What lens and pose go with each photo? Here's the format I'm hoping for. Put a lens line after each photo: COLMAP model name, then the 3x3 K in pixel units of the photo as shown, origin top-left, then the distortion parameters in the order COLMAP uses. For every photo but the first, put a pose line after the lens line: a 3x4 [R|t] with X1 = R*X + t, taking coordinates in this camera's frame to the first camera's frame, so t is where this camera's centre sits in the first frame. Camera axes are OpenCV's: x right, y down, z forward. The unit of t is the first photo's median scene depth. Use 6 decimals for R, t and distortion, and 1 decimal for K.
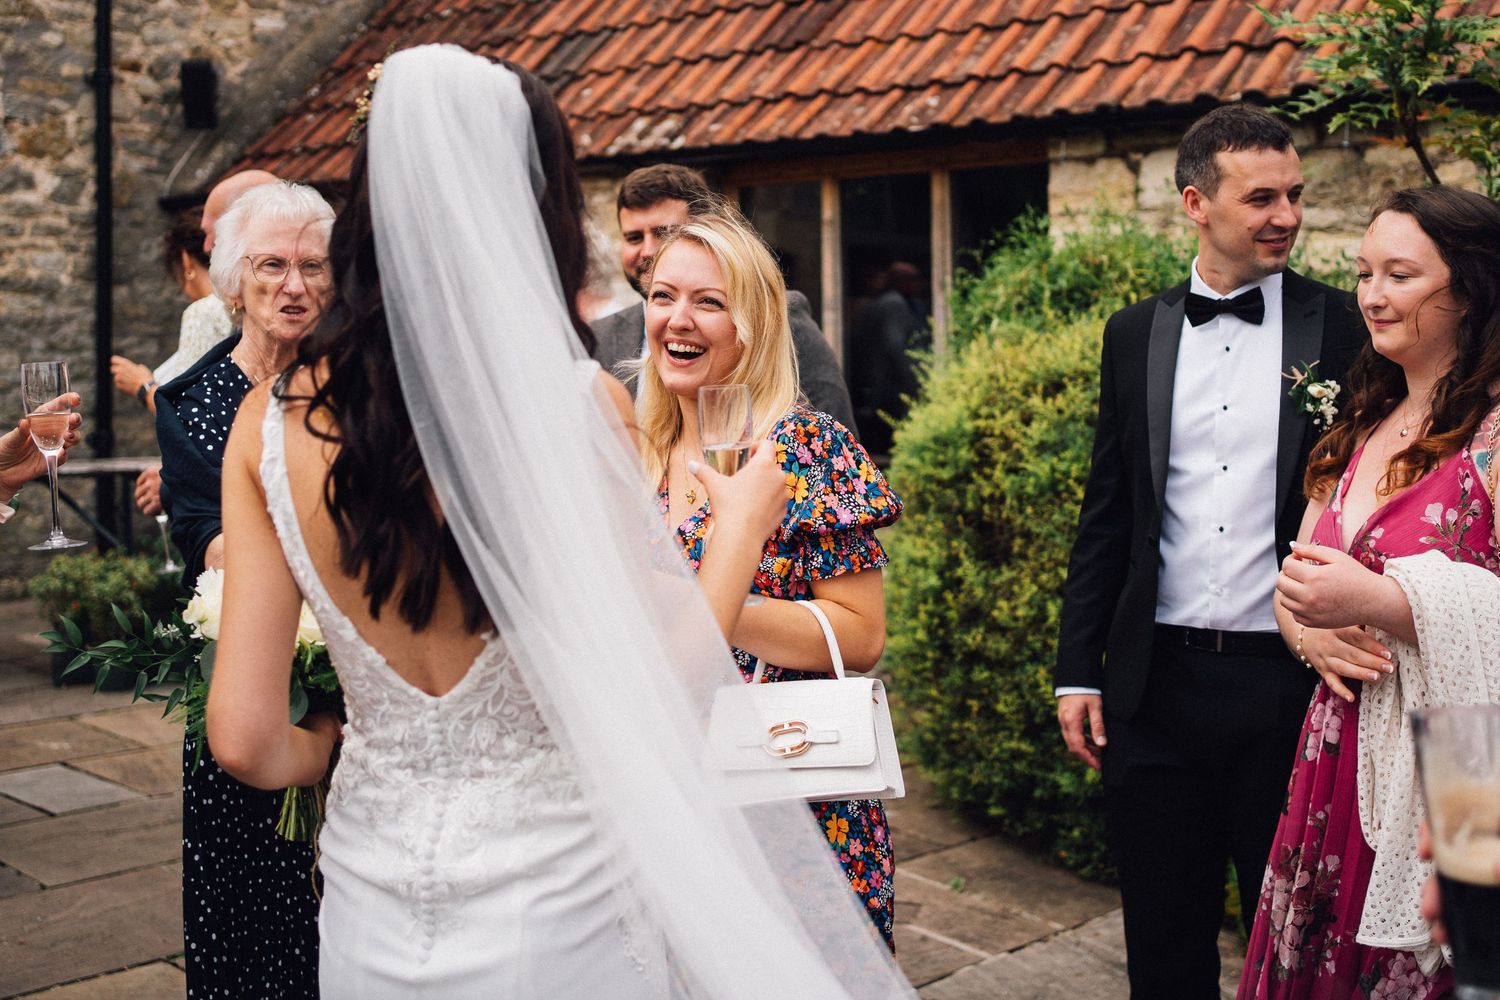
lens RADIAL K [[1888.6, 0, 750.0], [0, 1888.6, 500.0], [0, 0, 1]] dist [-0.019440, -0.004506]
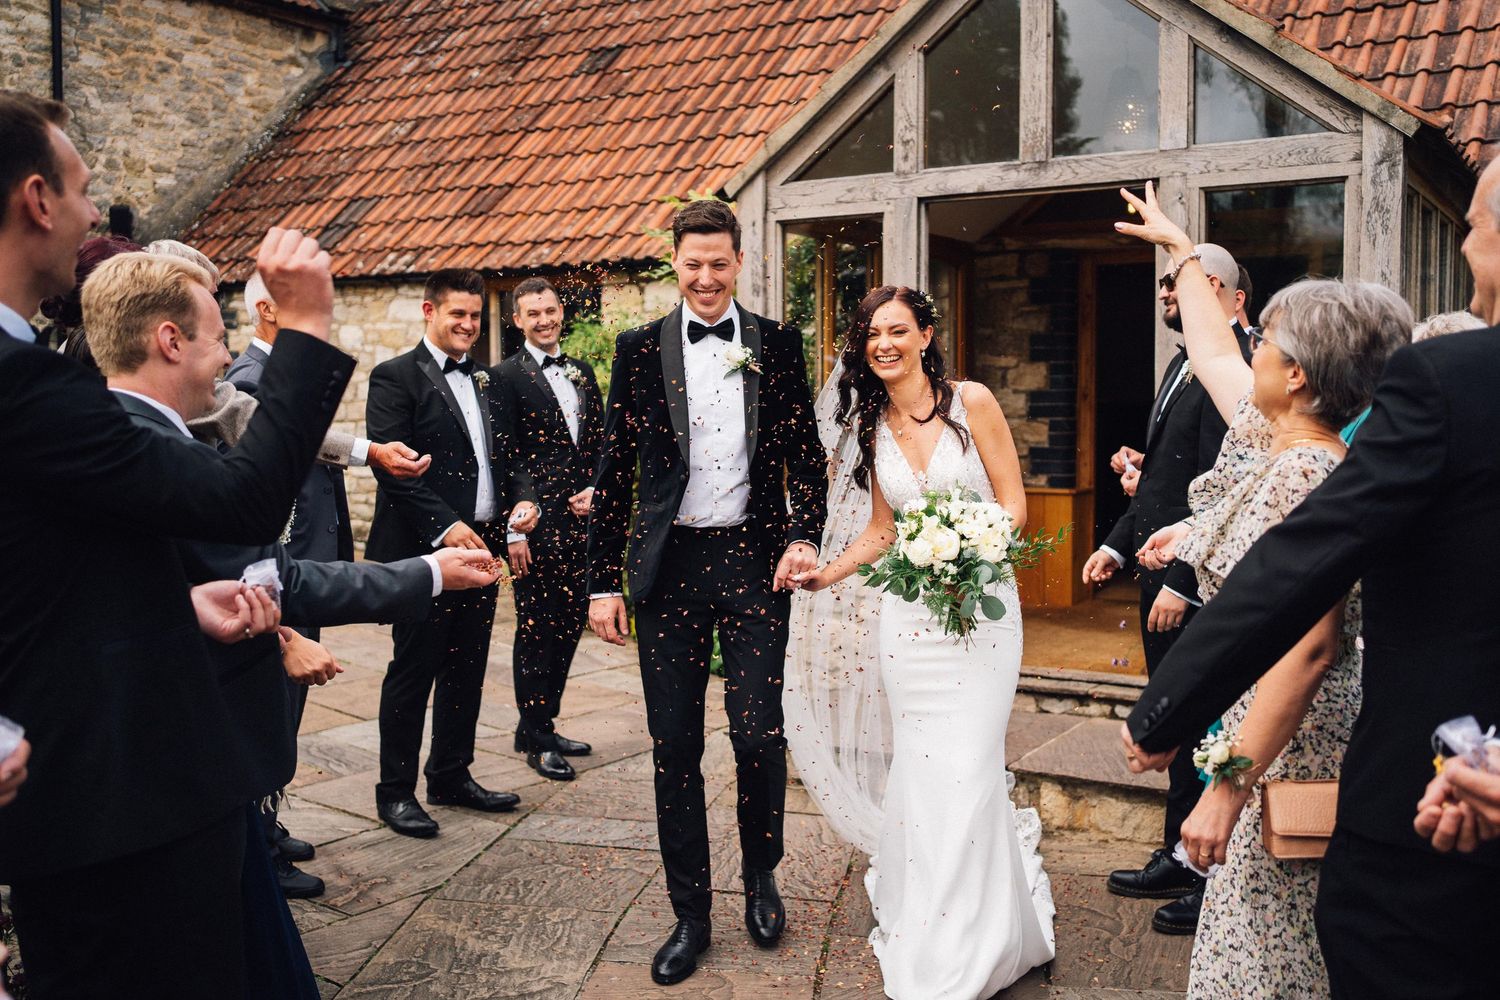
lens RADIAL K [[1525.5, 0, 750.0], [0, 1525.5, 500.0], [0, 0, 1]] dist [-0.006855, 0.145448]
pose [[0.991781, -0.005005, 0.127849, 0.090549], [0.006453, 0.999920, -0.010911, 0.046212], [-0.127784, 0.011646, 0.991734, -0.455190]]
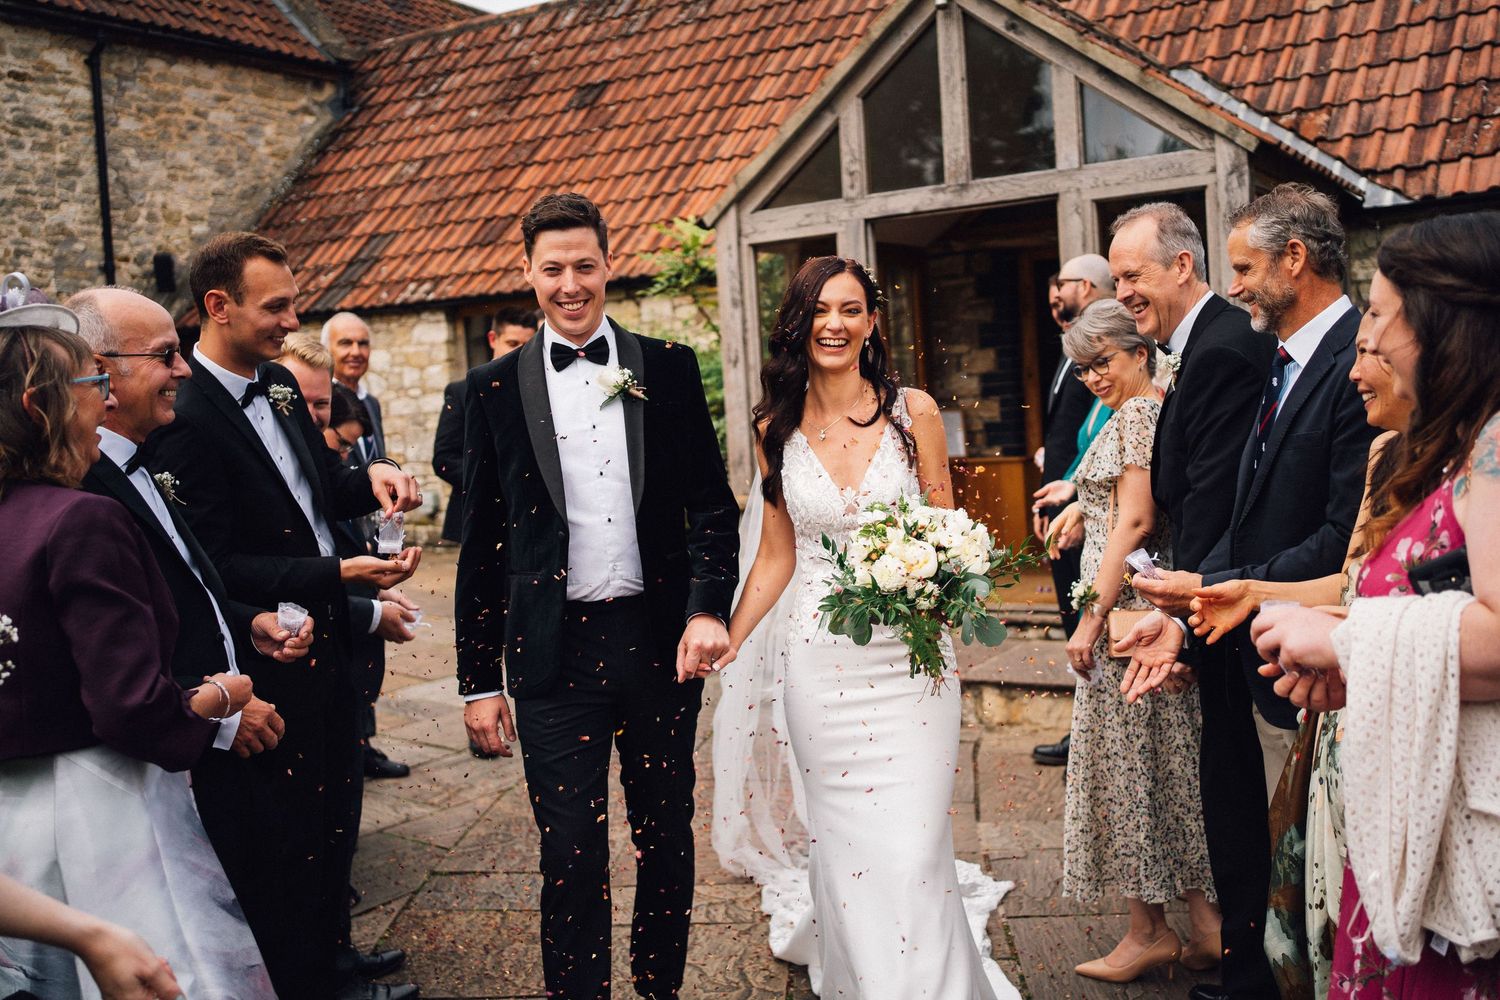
lens RADIAL K [[1525.5, 0, 750.0], [0, 1525.5, 500.0], [0, 0, 1]] dist [-0.006855, 0.145448]
pose [[0.990228, -0.063911, 0.123949, 0.079267], [0.065414, 0.997825, -0.008096, 0.059332], [-0.123162, 0.016125, 0.992256, -0.619358]]
